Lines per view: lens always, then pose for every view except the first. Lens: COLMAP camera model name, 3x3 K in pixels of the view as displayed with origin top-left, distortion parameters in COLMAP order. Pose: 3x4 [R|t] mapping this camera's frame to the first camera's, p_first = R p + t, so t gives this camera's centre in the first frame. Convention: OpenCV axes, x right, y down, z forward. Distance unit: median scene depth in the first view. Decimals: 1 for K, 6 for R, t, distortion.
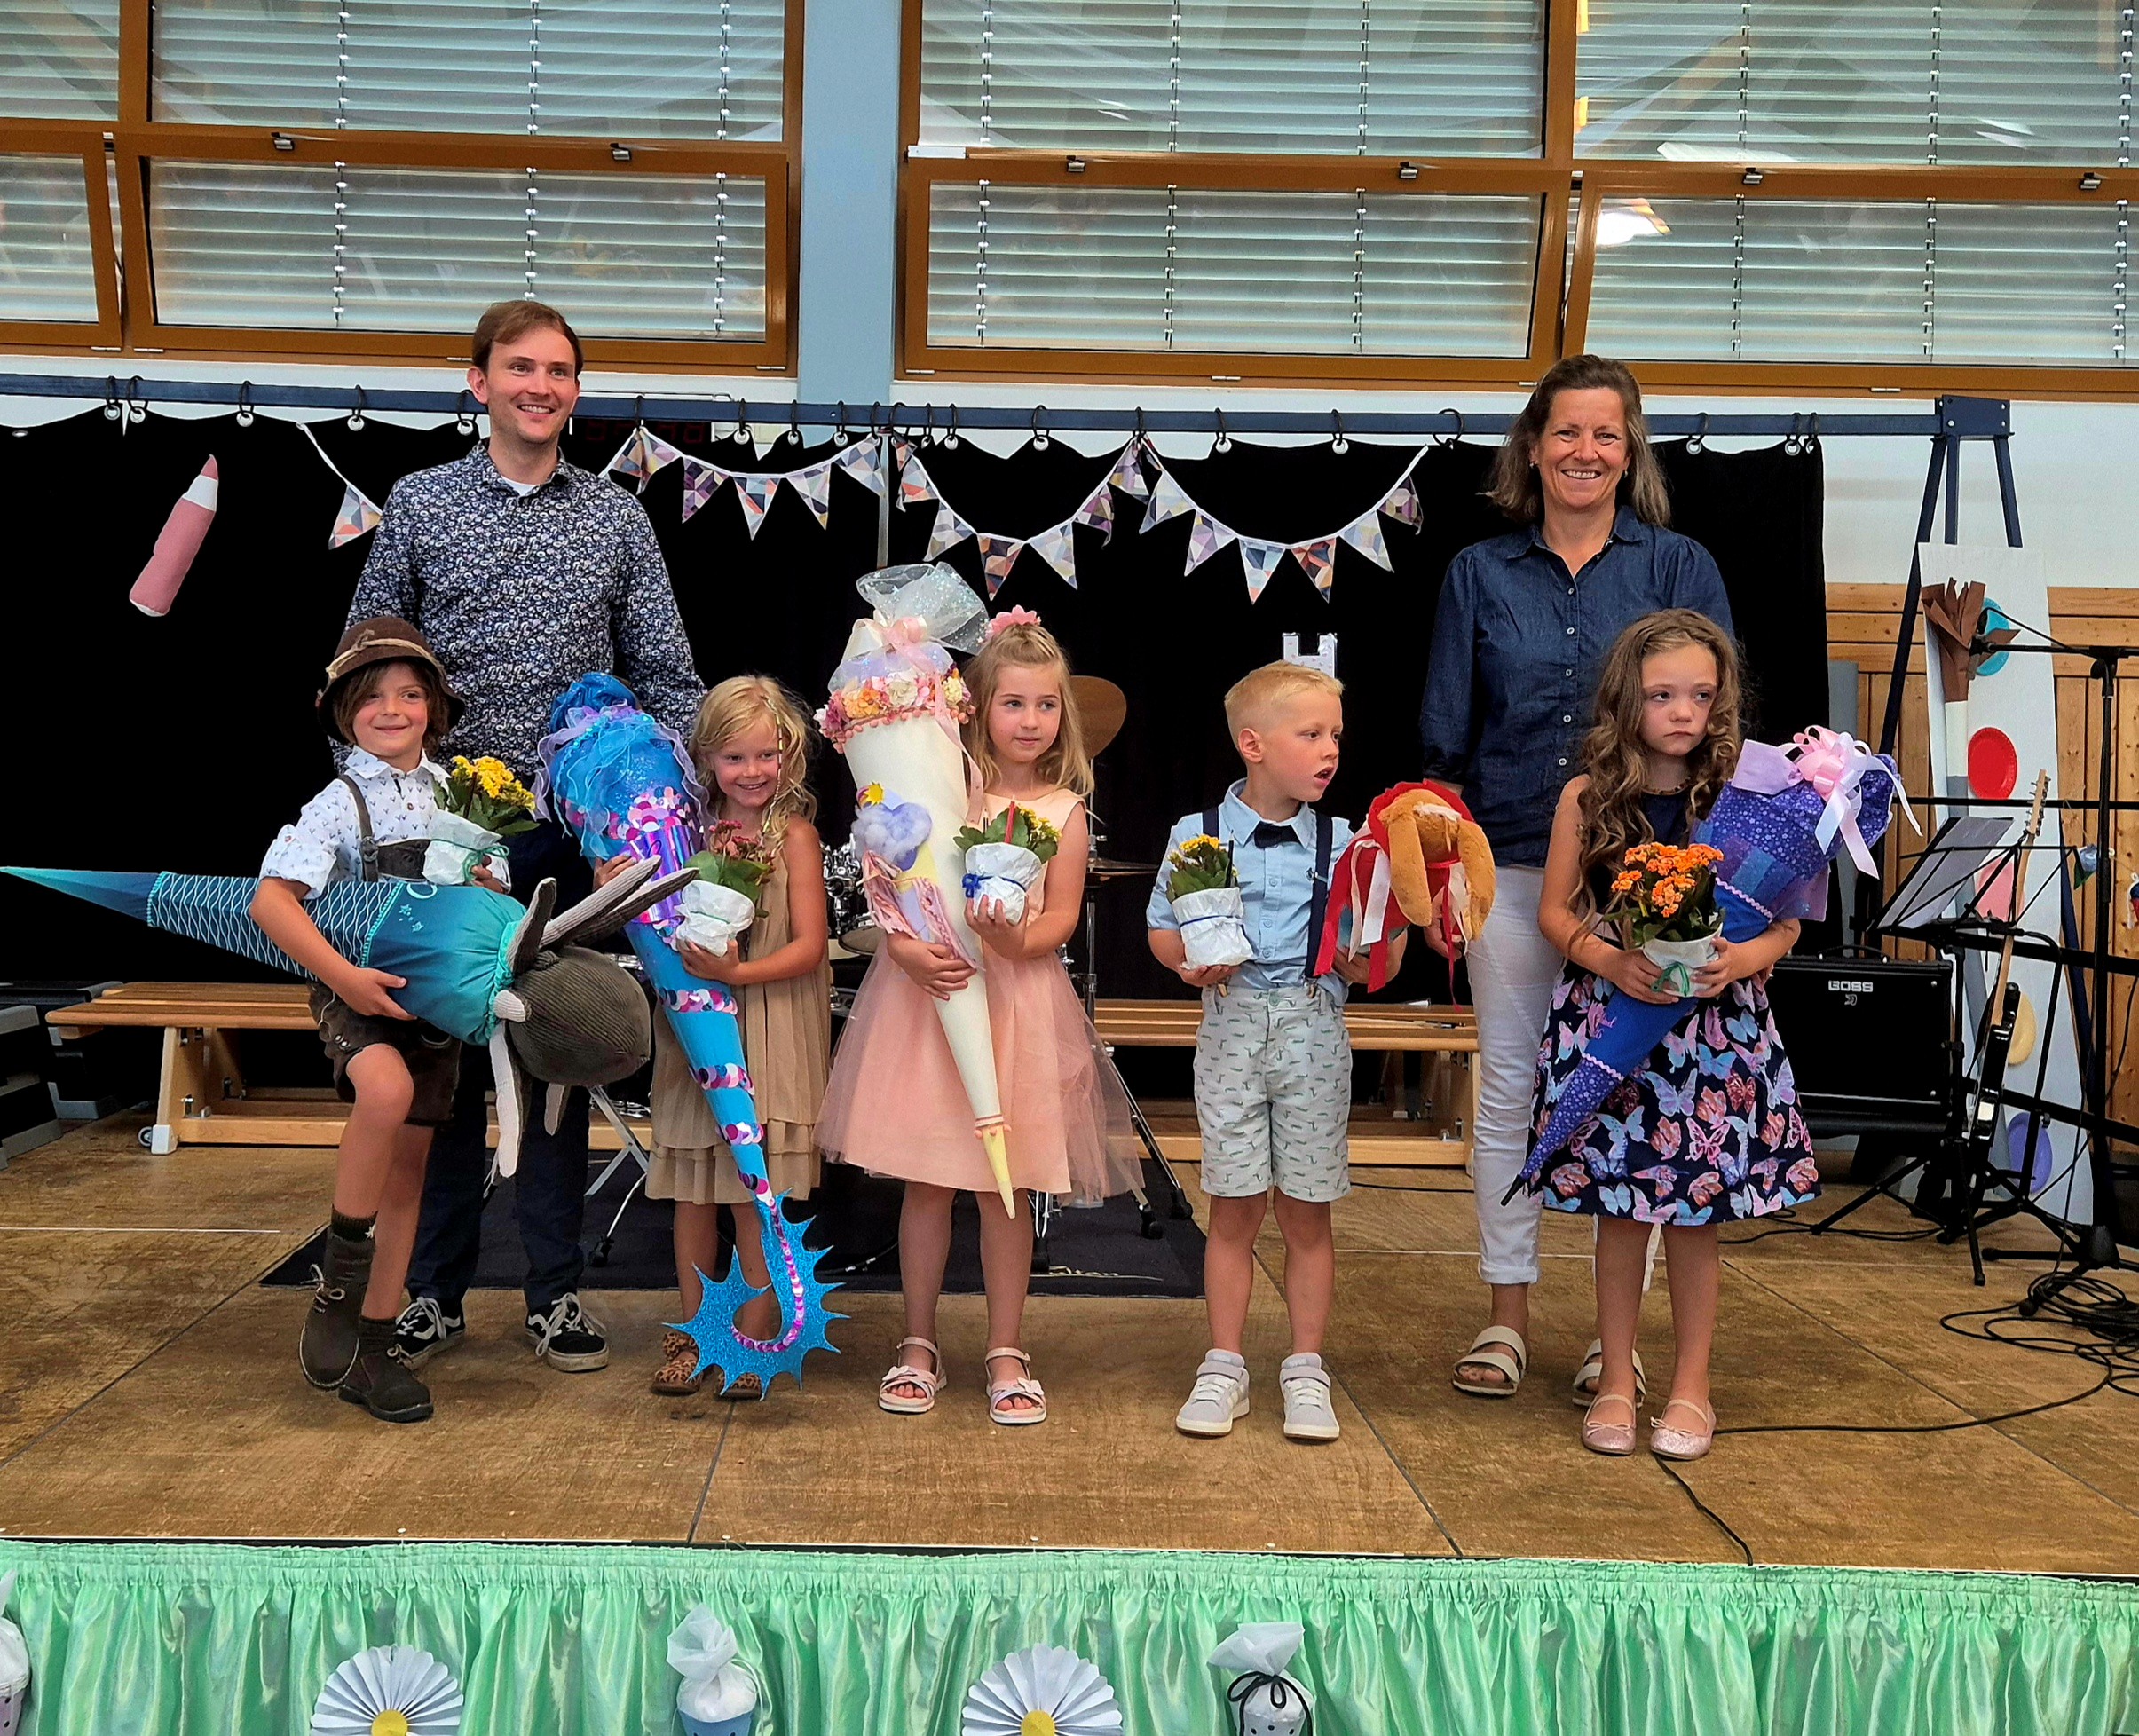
lens RADIAL K [[2351.2, 0, 950.4], [0, 2351.2, 750.8], [0, 0, 1]] dist [0.095489, -0.092626]
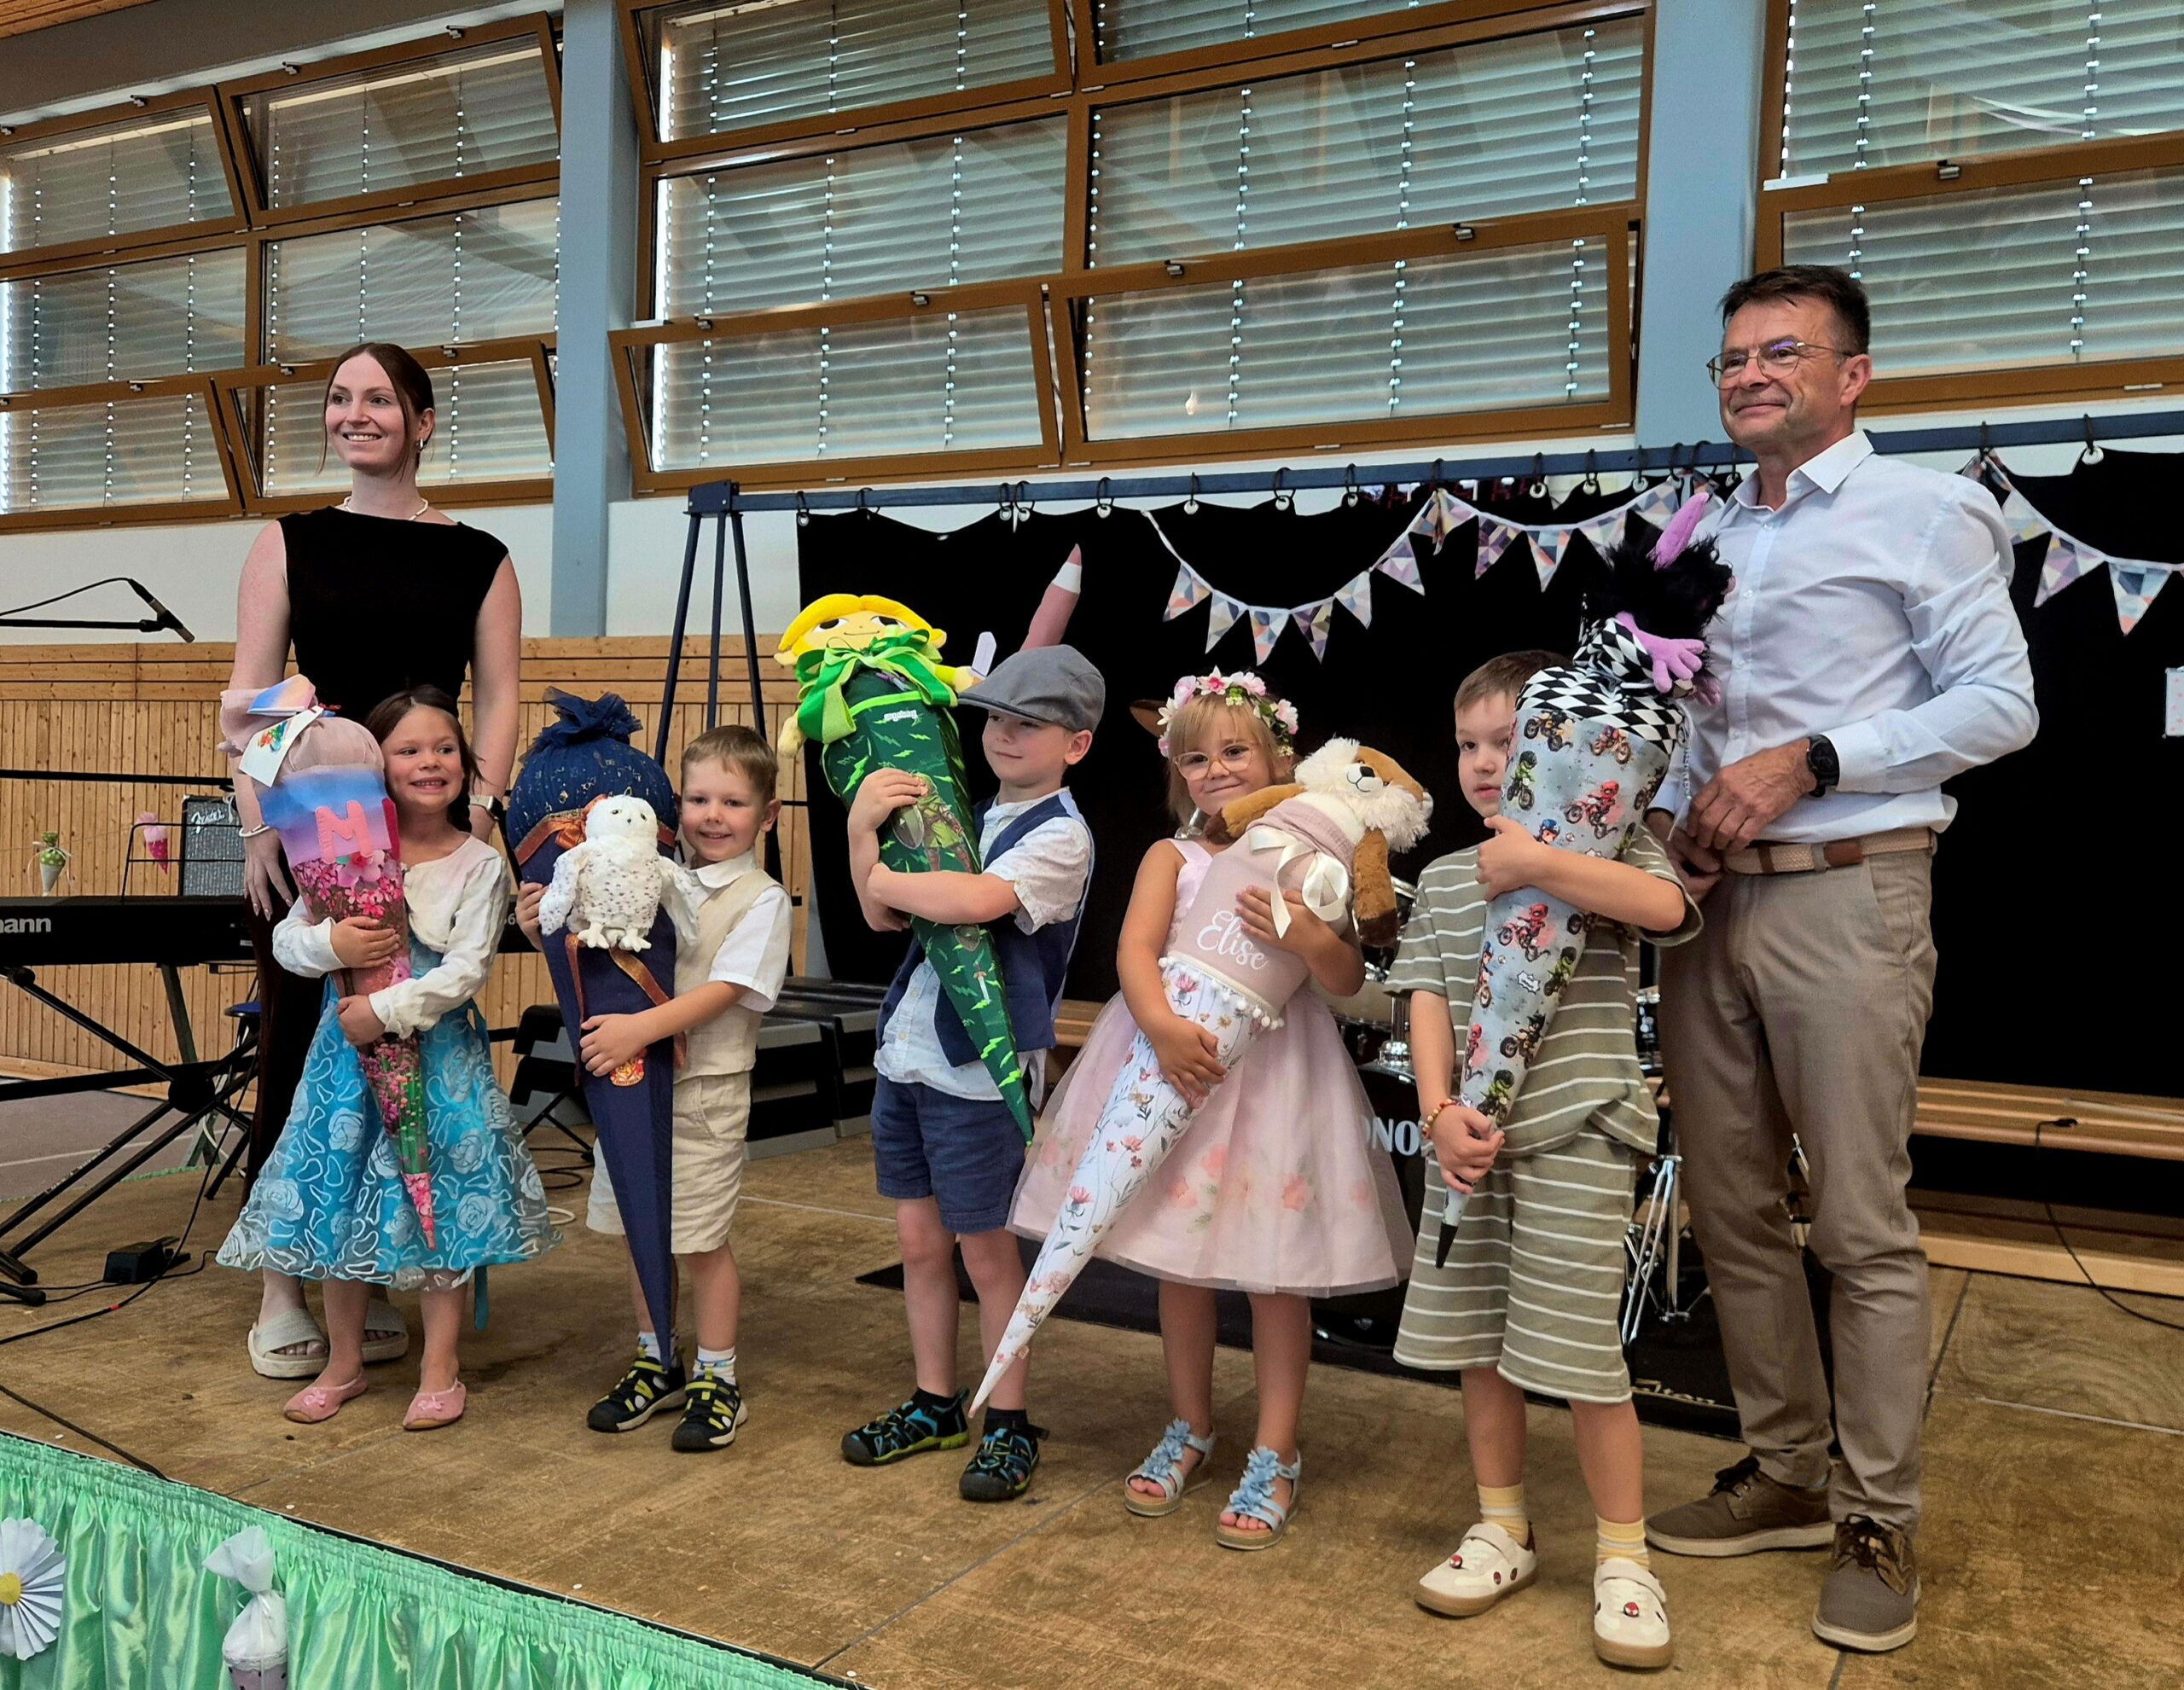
lens RADIAL K [[1885.9, 0, 1052.1], [0, 1885.9, 868.0], [0, 0, 1]] dist [0.062594, -0.049988]
pose [[0.871313, 0.021903, -0.490238, 0.131995], [-0.009821, 0.999582, 0.027205, 0.007884], [0.490629, -0.018890, 0.871164, 0.190420]]
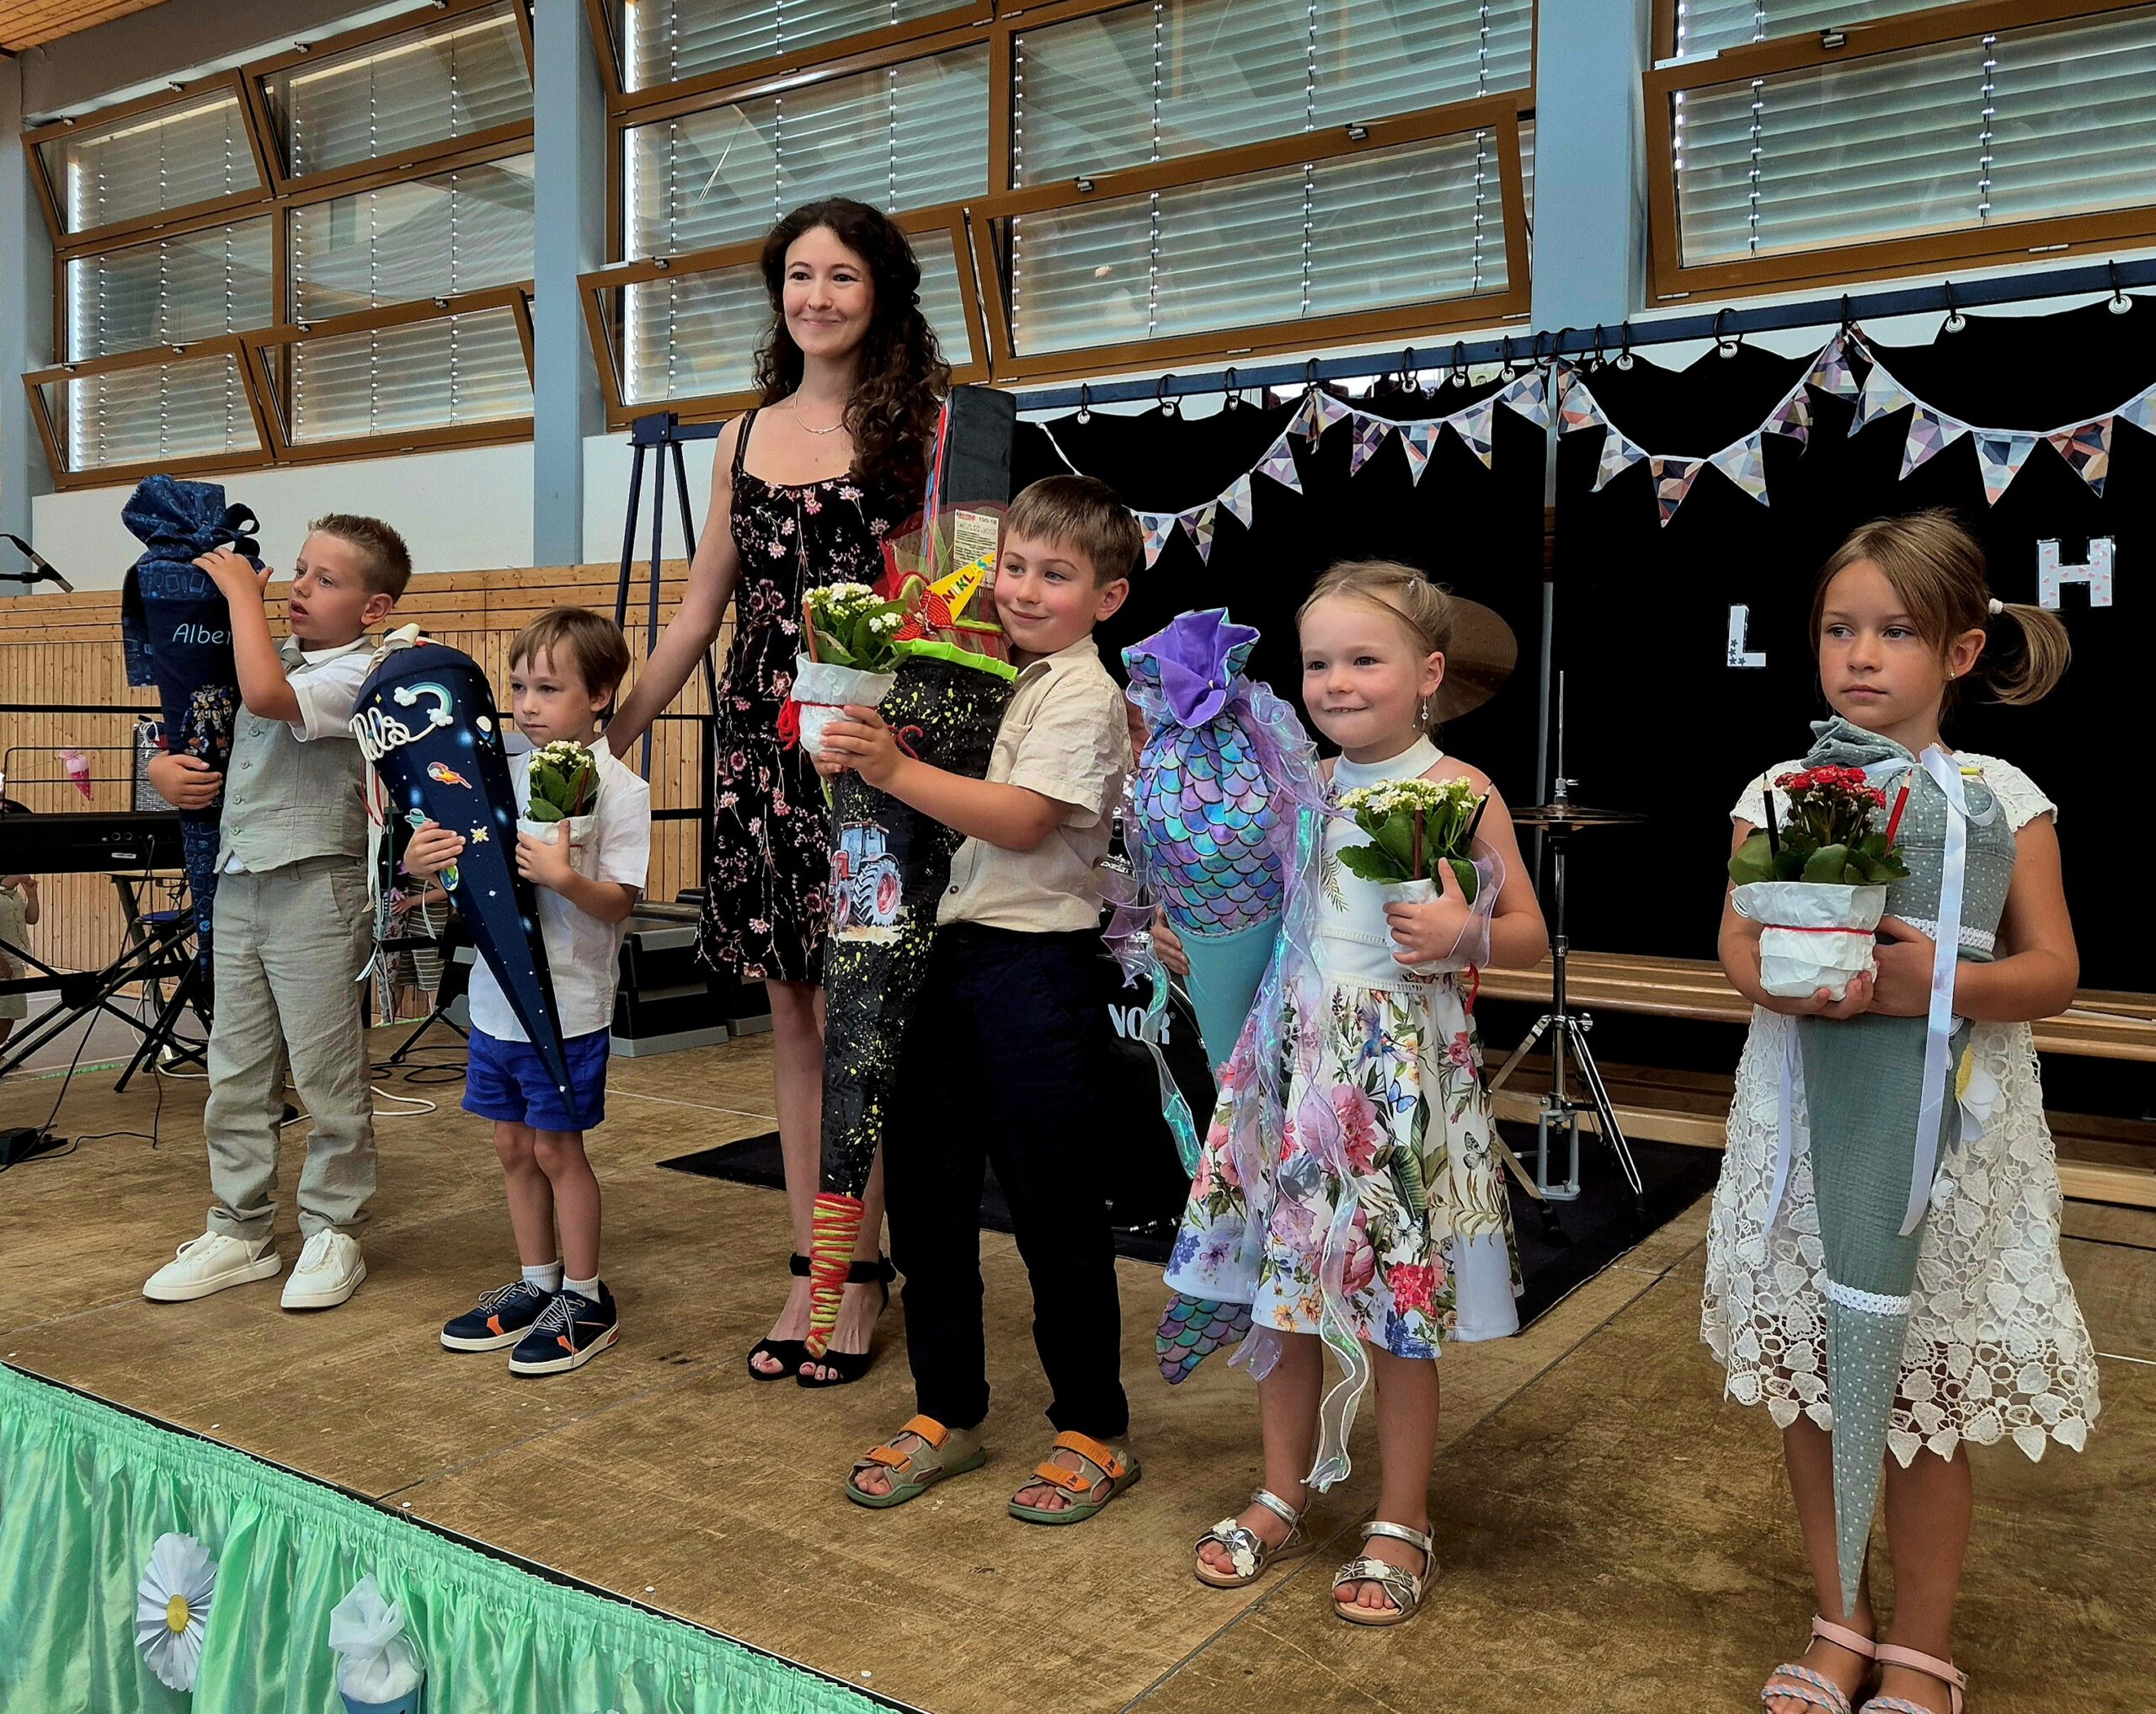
lens RADIAL K [[1877.4, 0, 934.8], [0, 1877.4, 757.2], [0, 0, 1]] dist [0.072673, -0.070183]
pose [[0.803909, -0.004043, -0.594739, 0.229320], [0.015252, 0.999788, 0.013819, 0.011447], [0.594557, -0.020180, 0.803800, 0.227563]]
